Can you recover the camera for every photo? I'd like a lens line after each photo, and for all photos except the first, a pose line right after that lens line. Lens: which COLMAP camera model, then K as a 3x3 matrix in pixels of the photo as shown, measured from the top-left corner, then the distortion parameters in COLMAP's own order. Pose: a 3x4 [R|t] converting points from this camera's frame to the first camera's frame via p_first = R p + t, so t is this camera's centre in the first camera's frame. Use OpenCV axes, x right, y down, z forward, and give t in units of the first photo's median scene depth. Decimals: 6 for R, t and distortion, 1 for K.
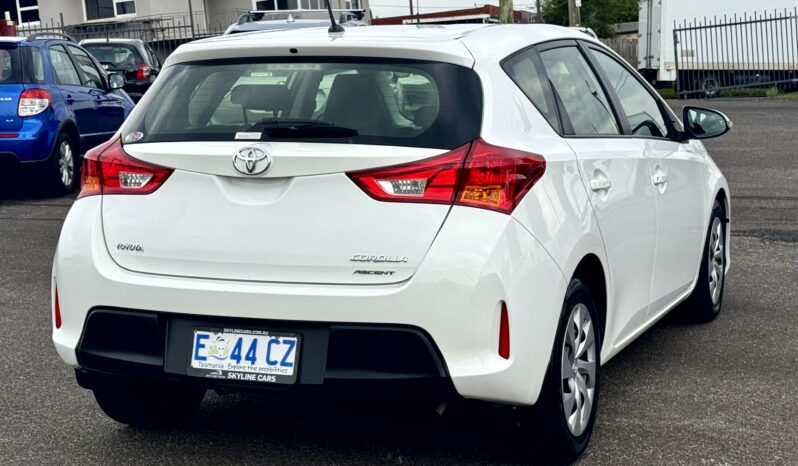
lens RADIAL K [[1438.5, 0, 398.5], [0, 1438.5, 228.8], [0, 0, 1]] dist [0.172565, 0.000000]
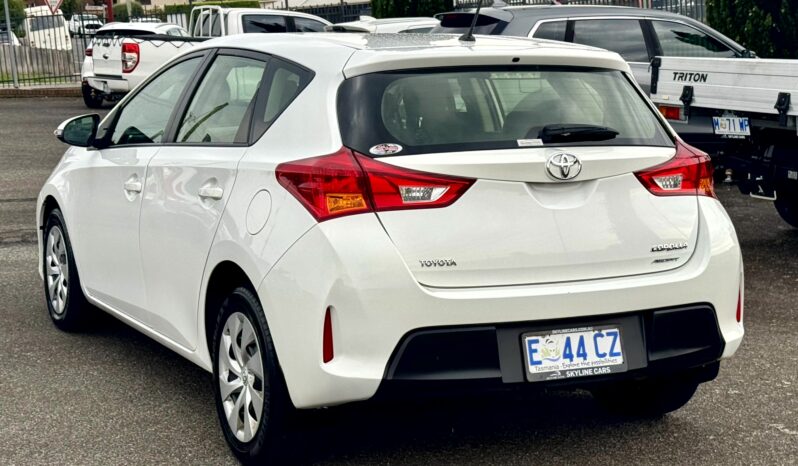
lens RADIAL K [[1438.5, 0, 420.2], [0, 1438.5, 216.0], [0, 0, 1]] dist [0.172565, 0.000000]
pose [[0.657638, -0.071073, 0.749974, -0.951458], [0.076923, 0.996671, 0.027000, -0.047232], [-0.749396, 0.039934, 0.660916, 0.391499]]
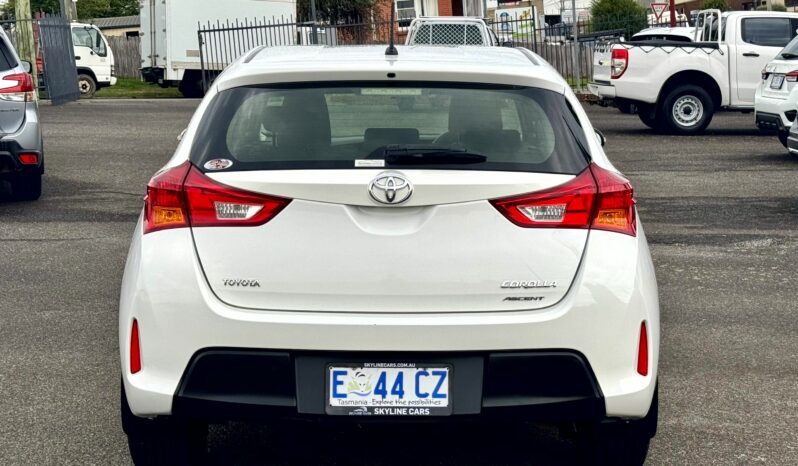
lens RADIAL K [[1438.5, 0, 403.4], [0, 1438.5, 225.4], [0, 0, 1]] dist [0.172565, 0.000000]
pose [[0.924001, -0.028402, 0.381335, -0.465098], [0.028015, 0.999586, 0.006567, -0.029009], [-0.381363, 0.004615, 0.924414, 0.097150]]
